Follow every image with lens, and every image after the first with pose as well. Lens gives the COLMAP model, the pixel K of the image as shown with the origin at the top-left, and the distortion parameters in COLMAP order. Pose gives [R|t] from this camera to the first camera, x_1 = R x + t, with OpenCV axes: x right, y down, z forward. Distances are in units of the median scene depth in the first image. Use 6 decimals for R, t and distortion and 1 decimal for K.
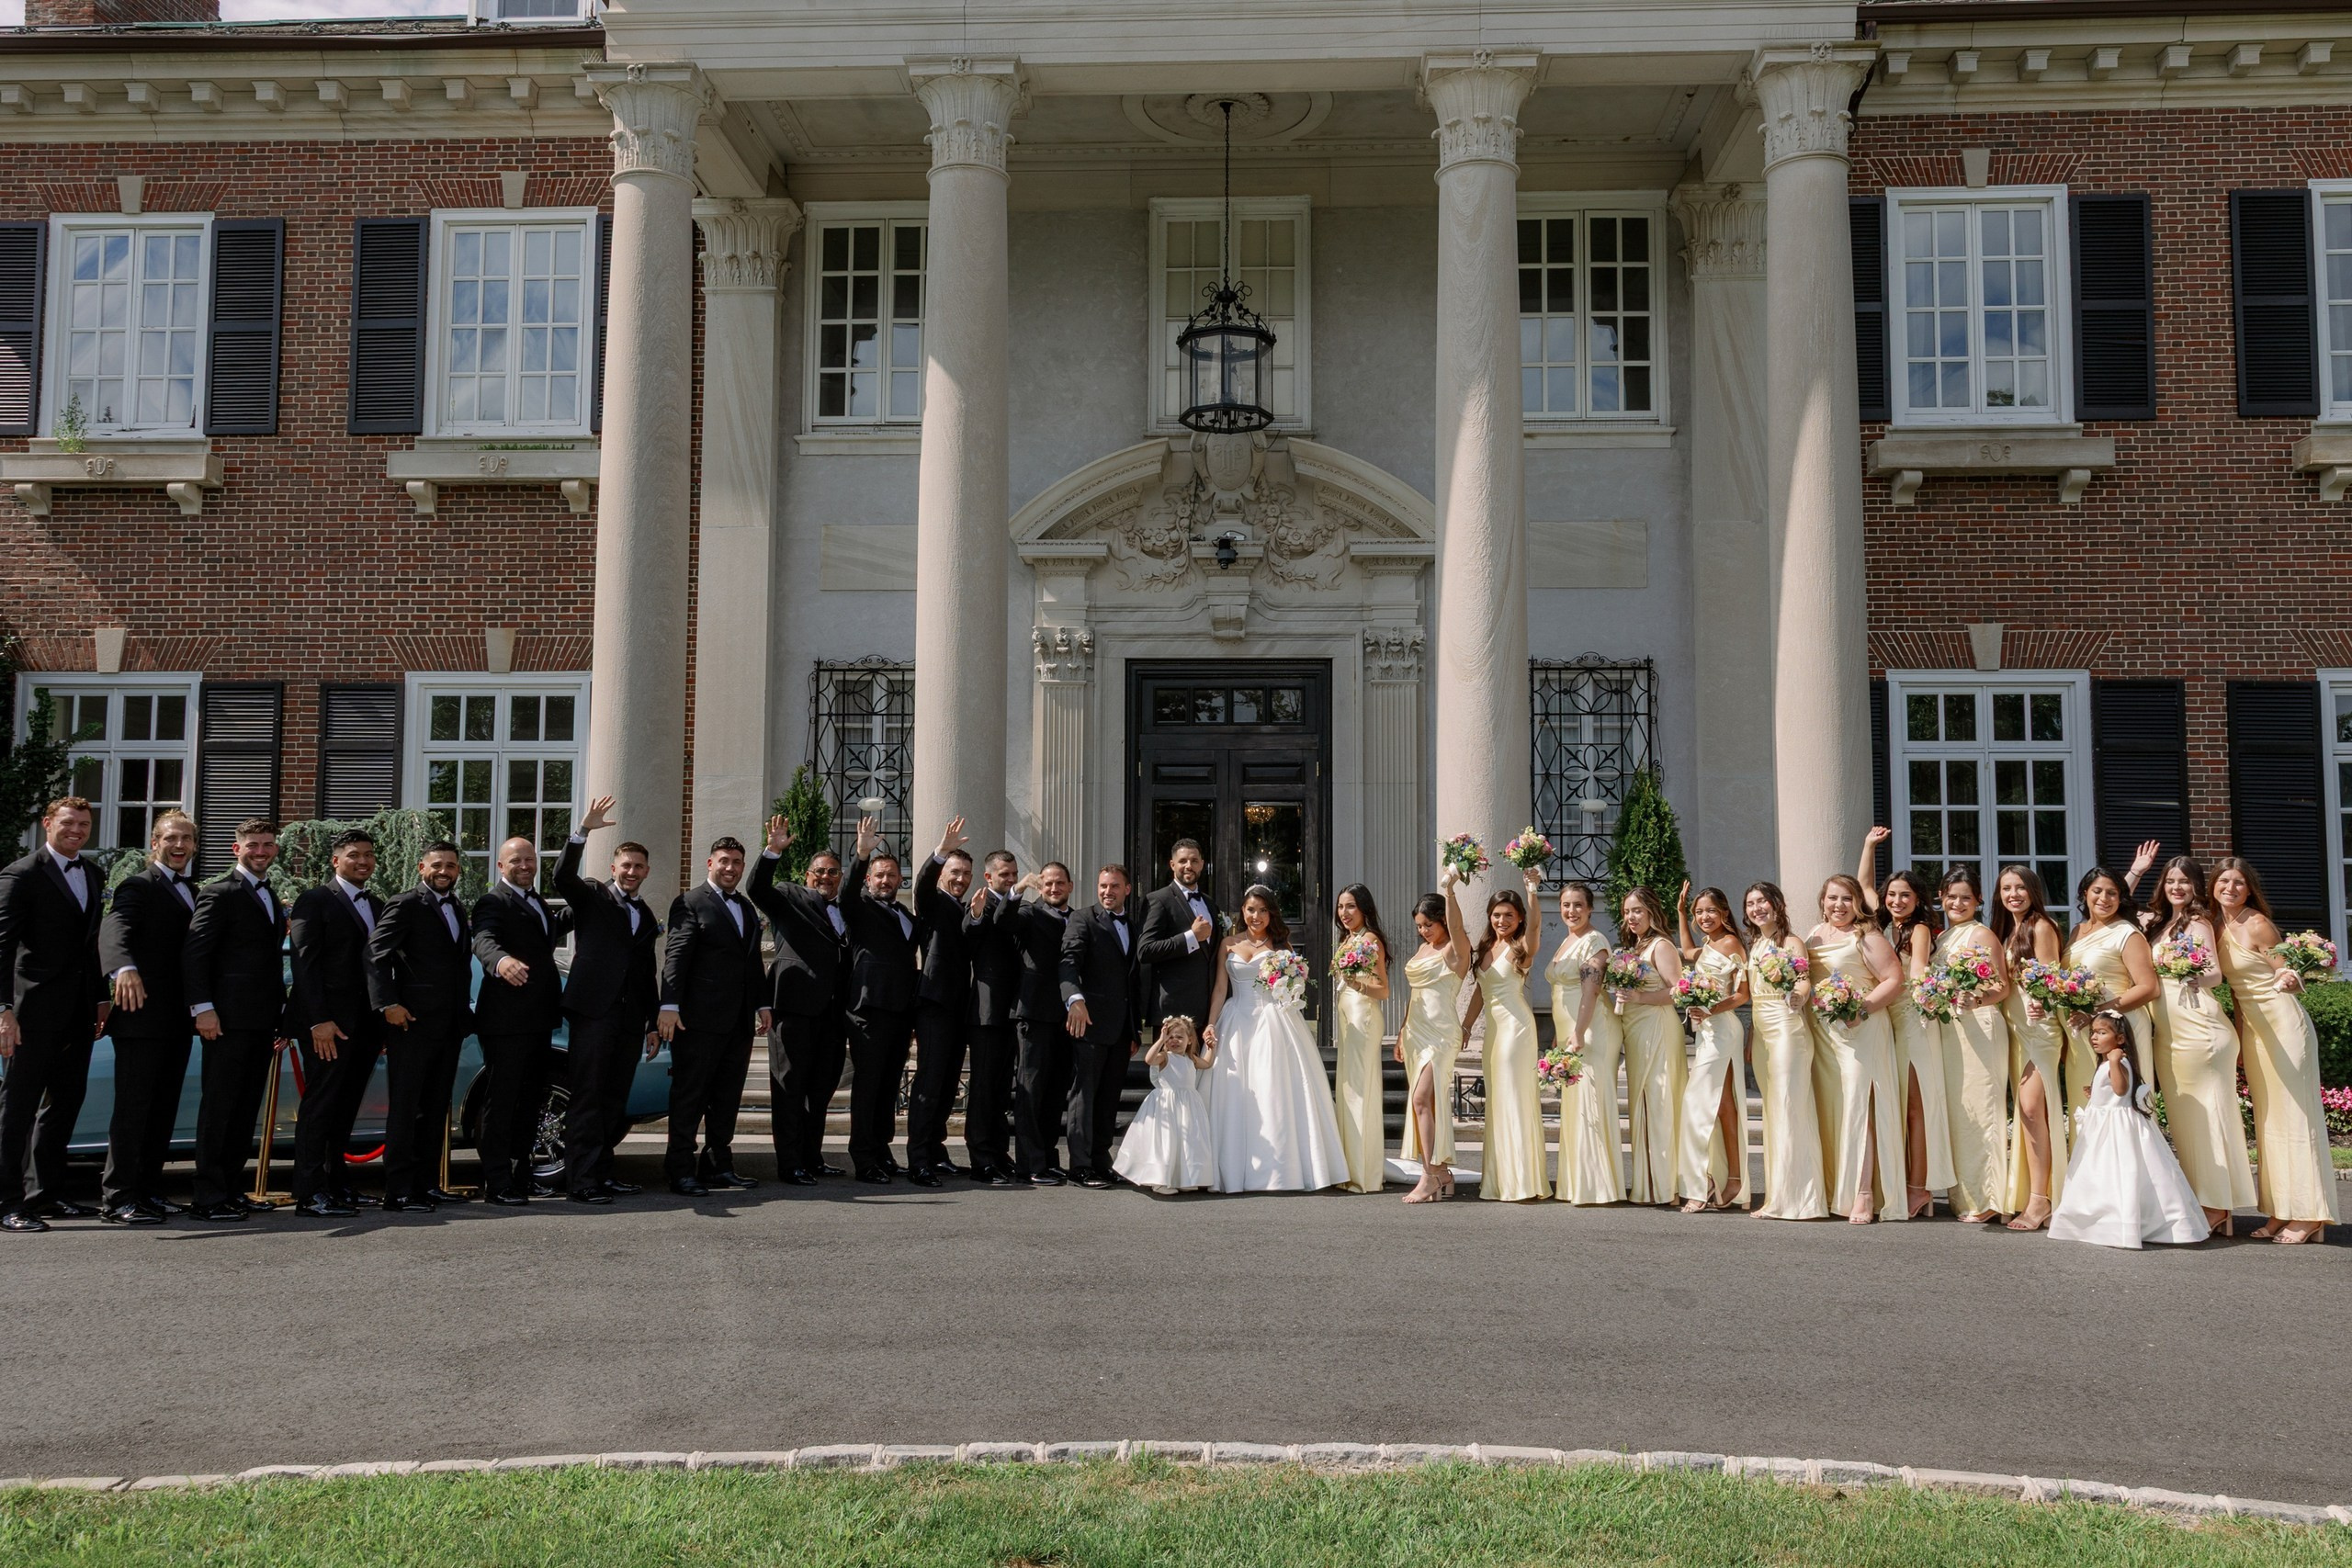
lens RADIAL K [[1751.1, 0, 1187.7], [0, 1751.1, 761.3], [0, 0, 1]] dist [0.012376, 0.002057]
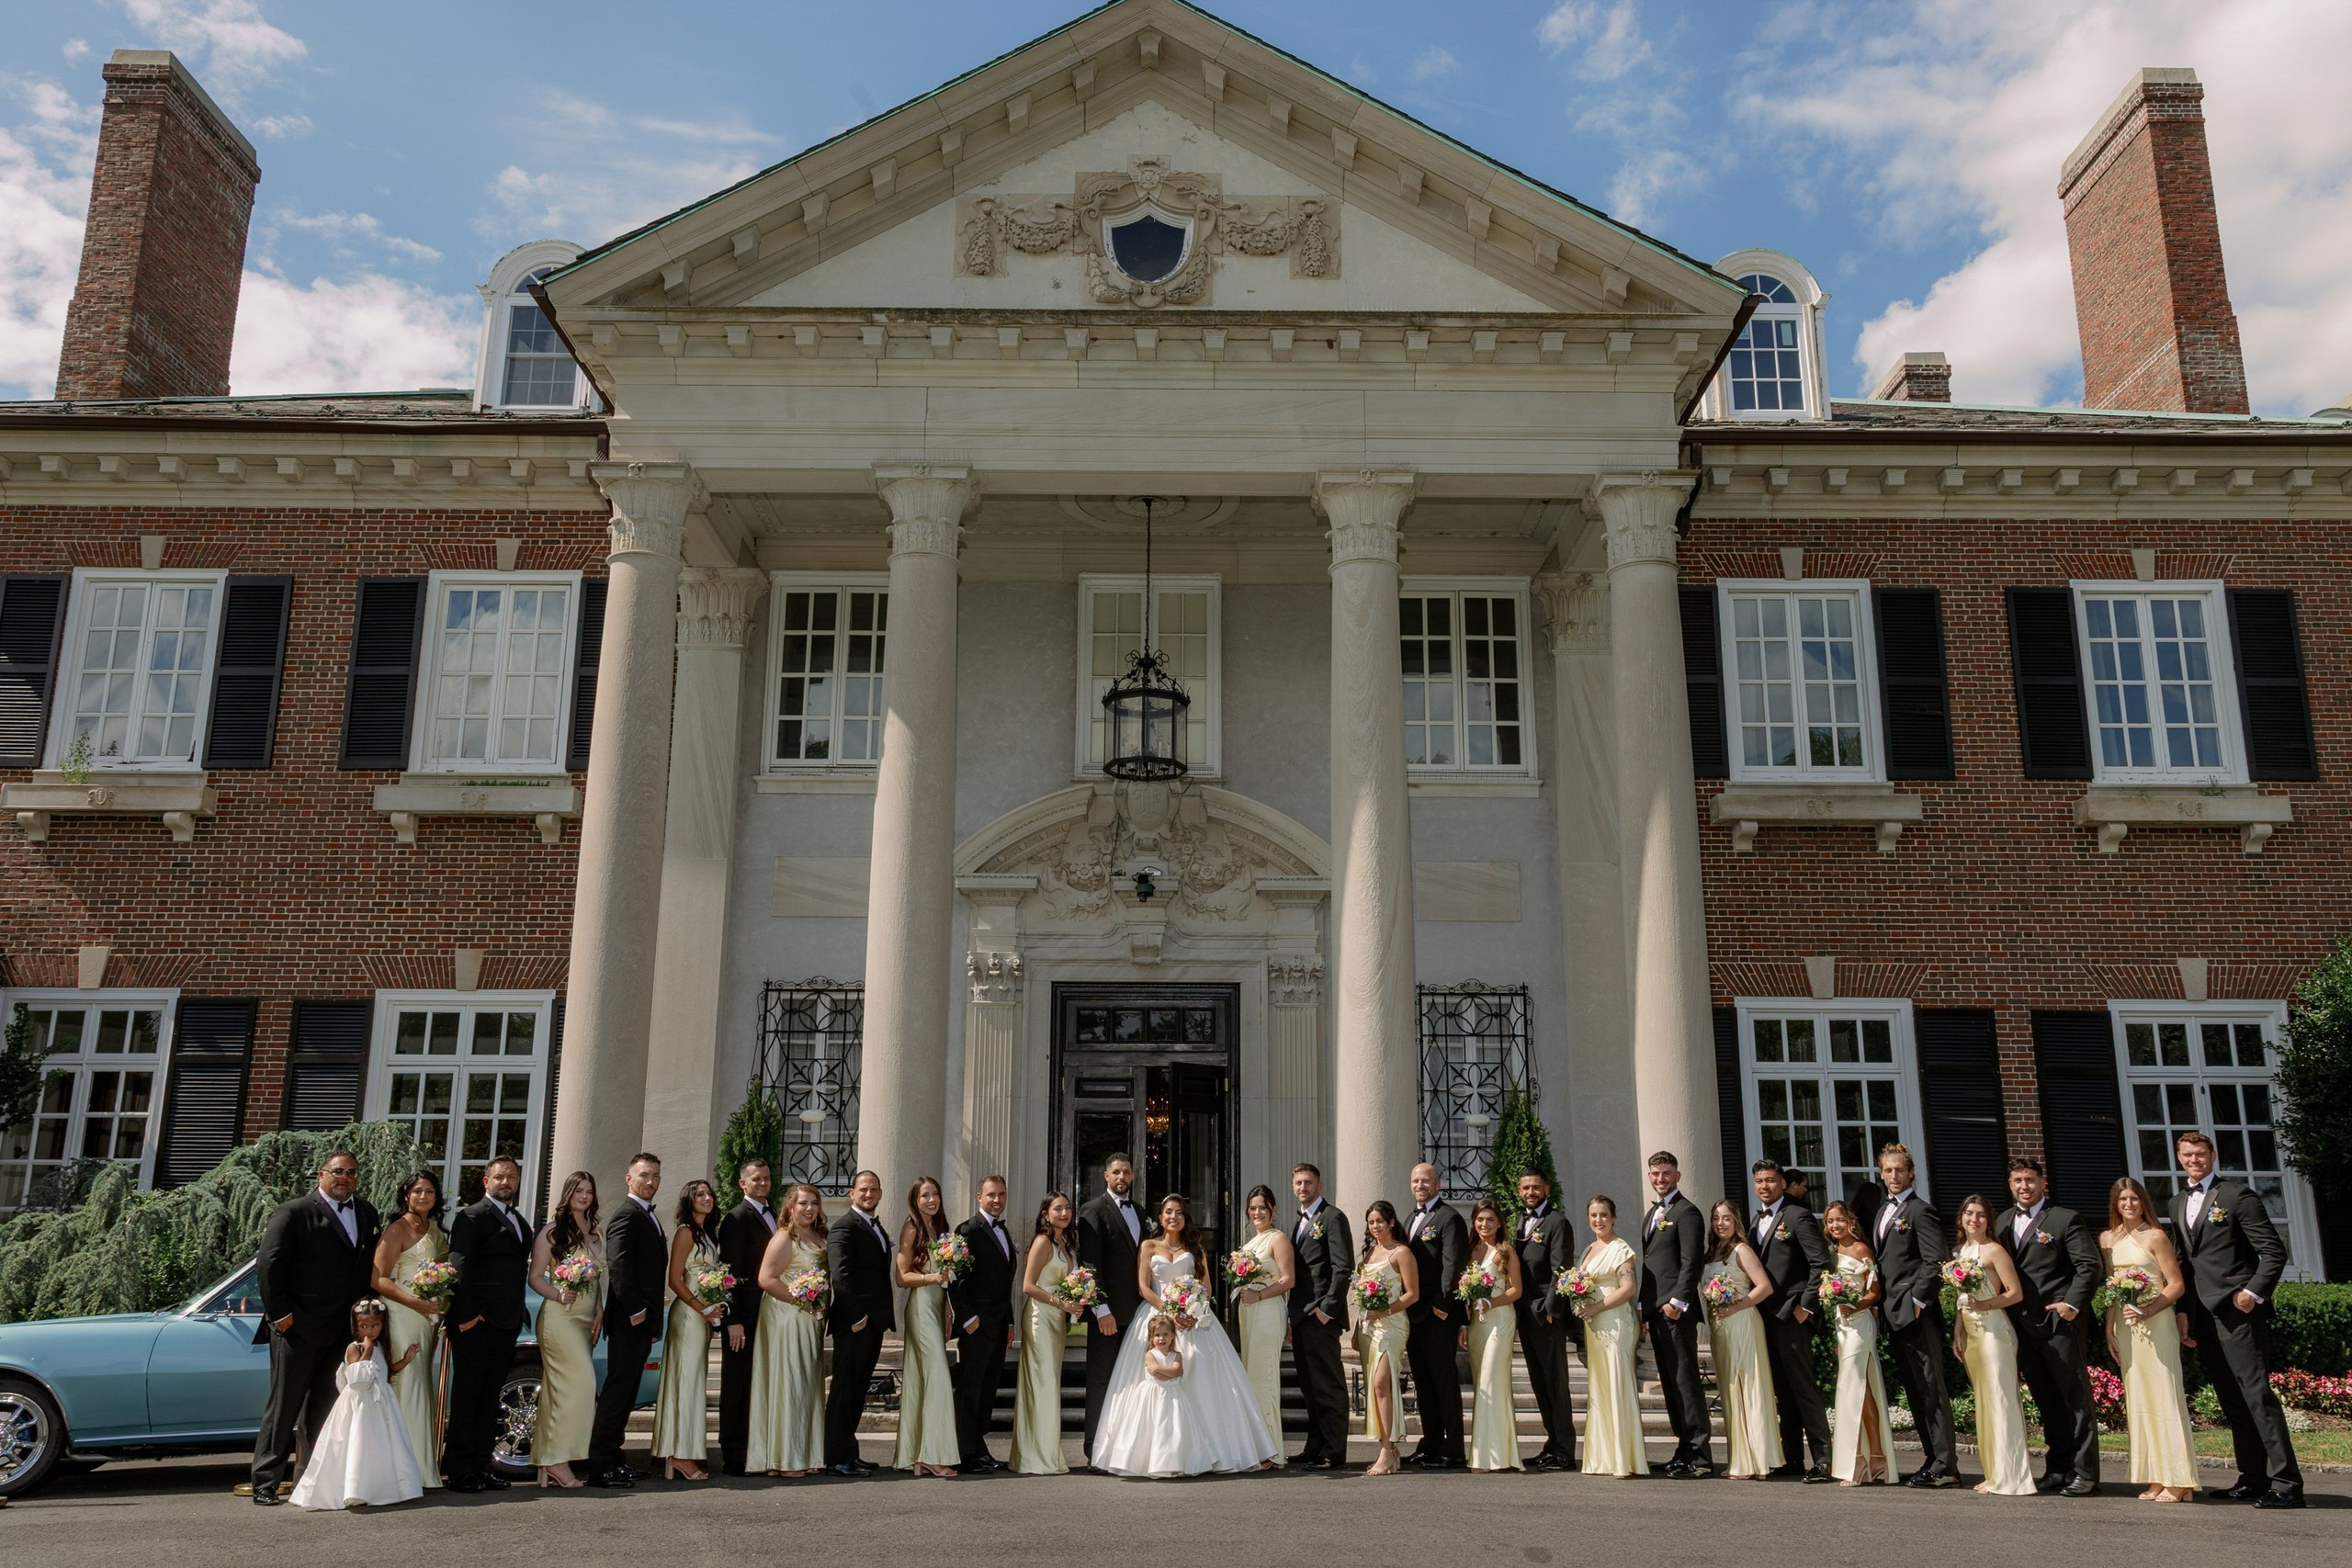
lens RADIAL K [[1827.0, 0, 1178.4], [0, 1827.0, 782.2], [0, 0, 1]] dist [0.014205, 0.003142]
pose [[0.998680, 0.012451, 0.049828, -0.015149], [-0.004873, 0.988764, -0.149404, -0.011698], [-0.051128, 0.148964, 0.987520, -0.152088]]
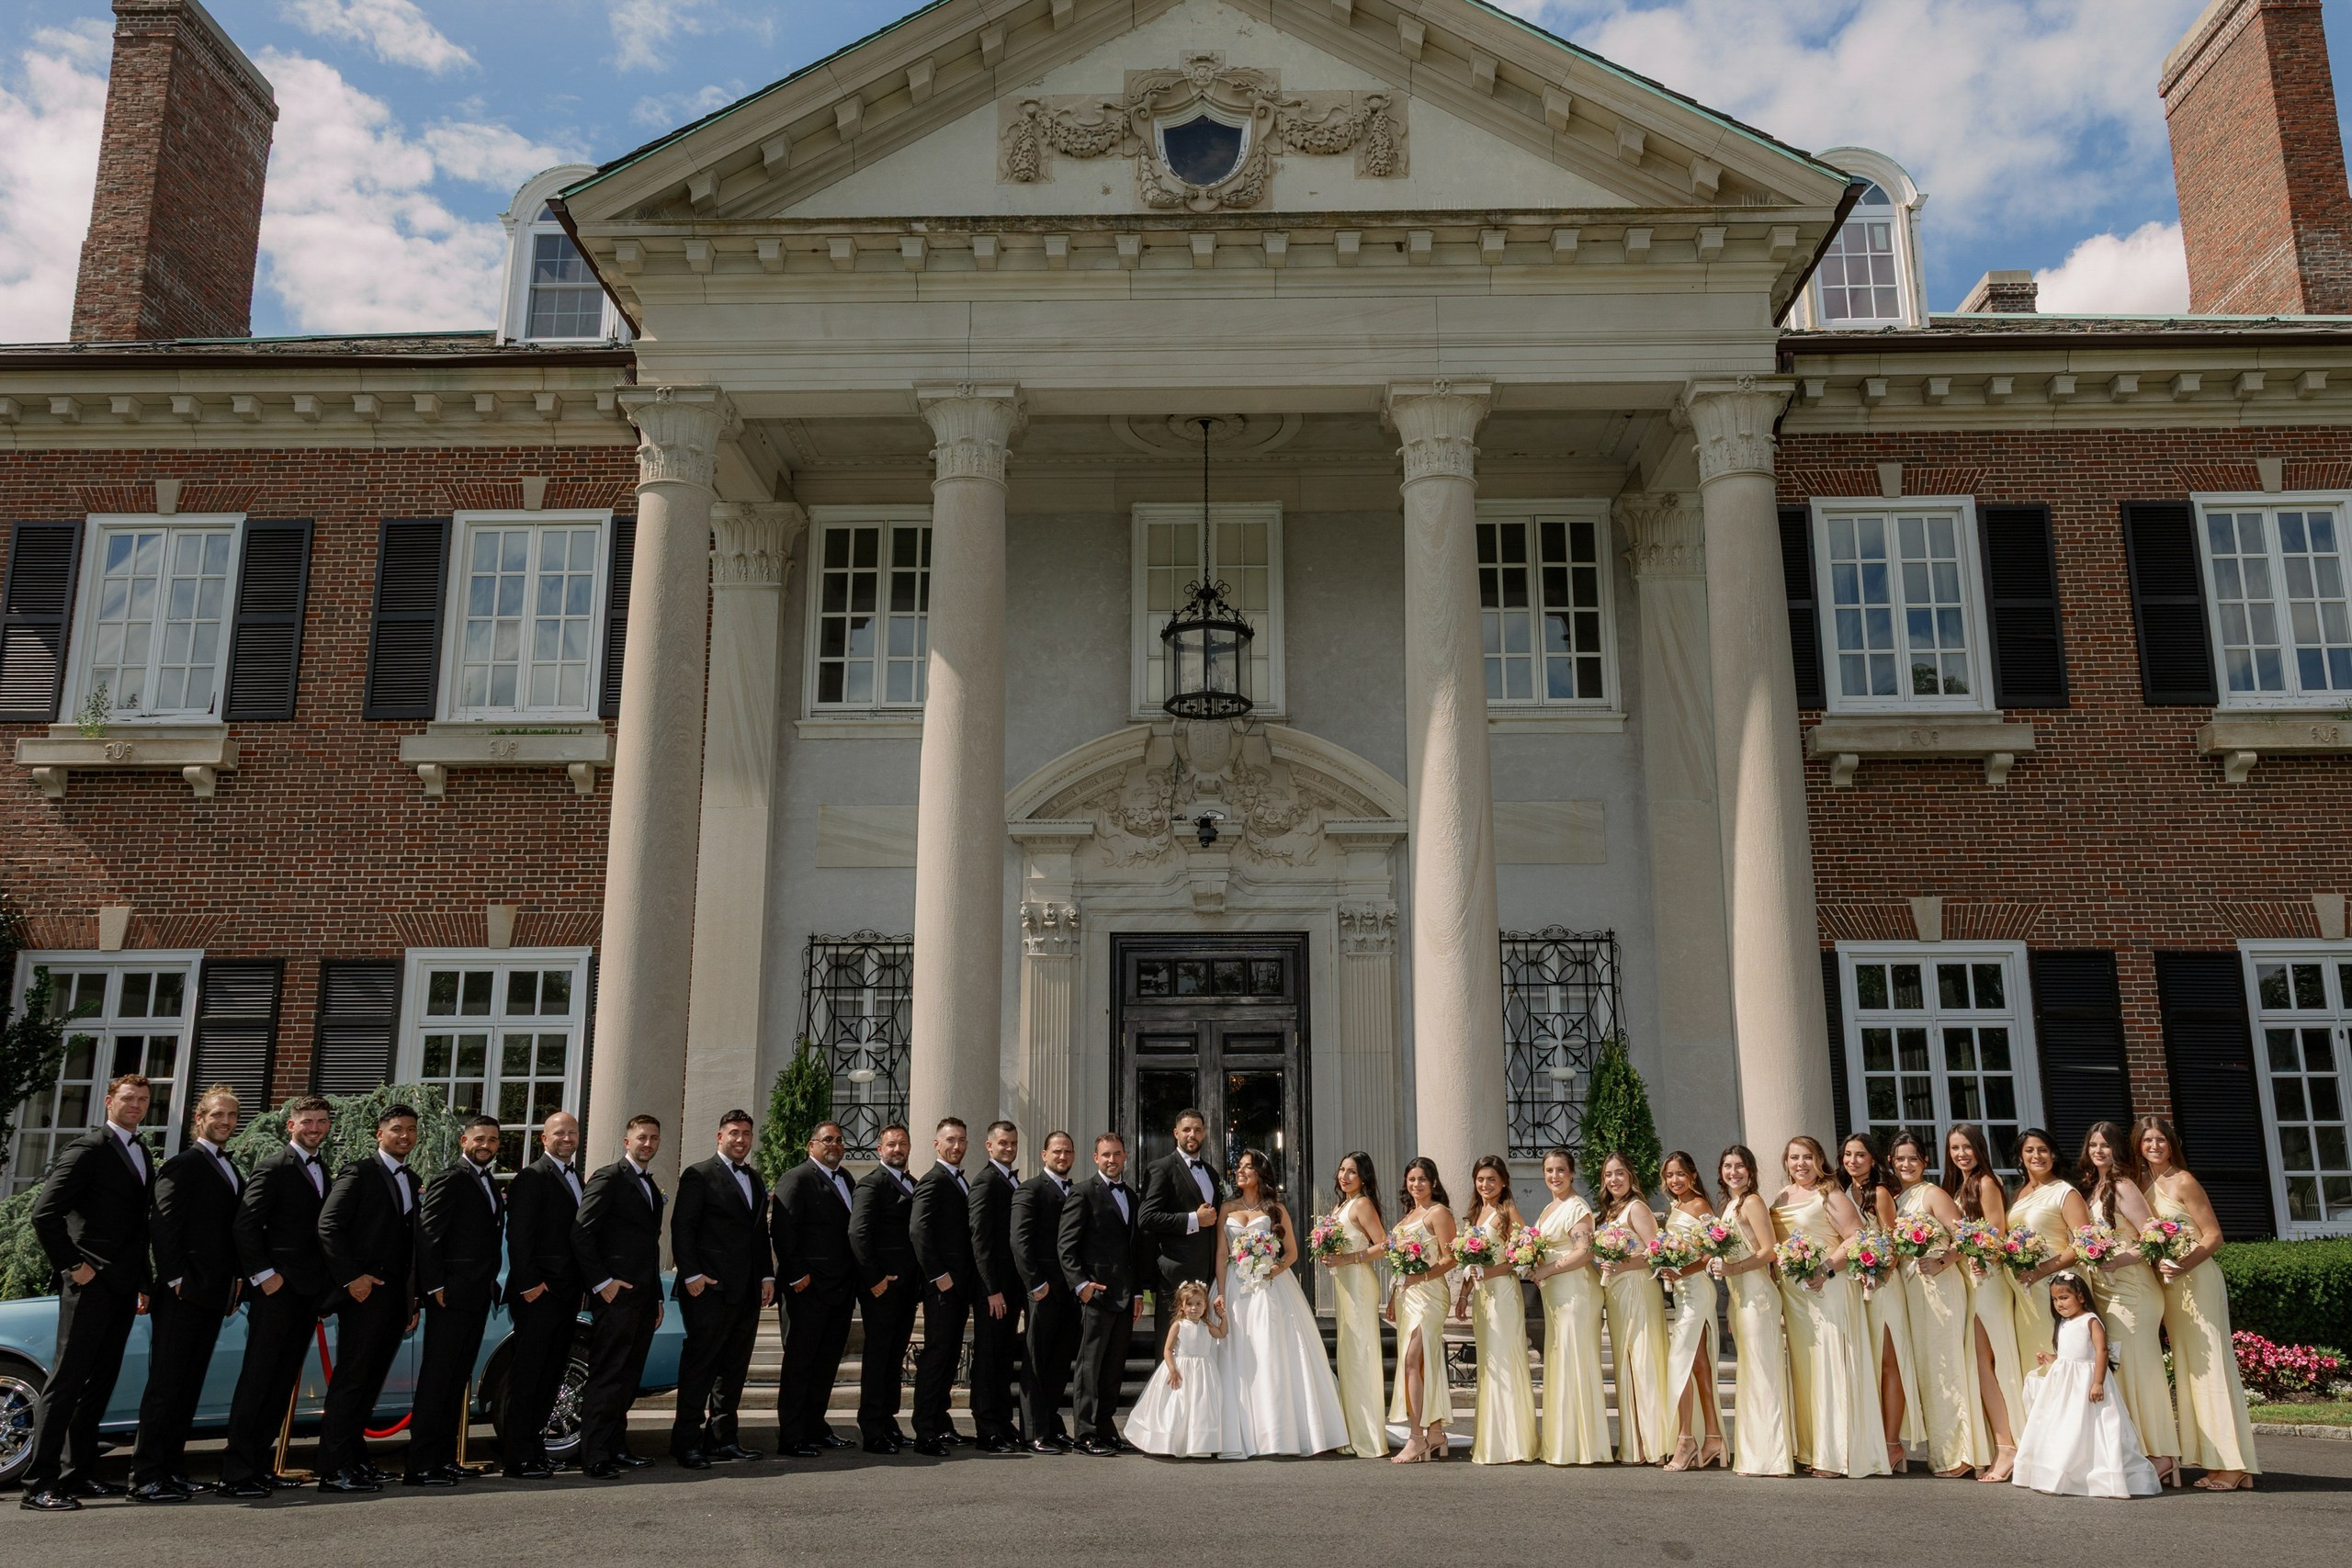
lens RADIAL K [[1784.0, 0, 1176.0], [0, 1784.0, 784.0], [0, 0, 1]] dist [0.012941, 0.003831]
pose [[0.999596, -0.001183, 0.028414, -0.026826], [0.005001, 0.990879, -0.134660, -0.003136], [-0.027996, 0.134748, 0.990484, -0.062093]]
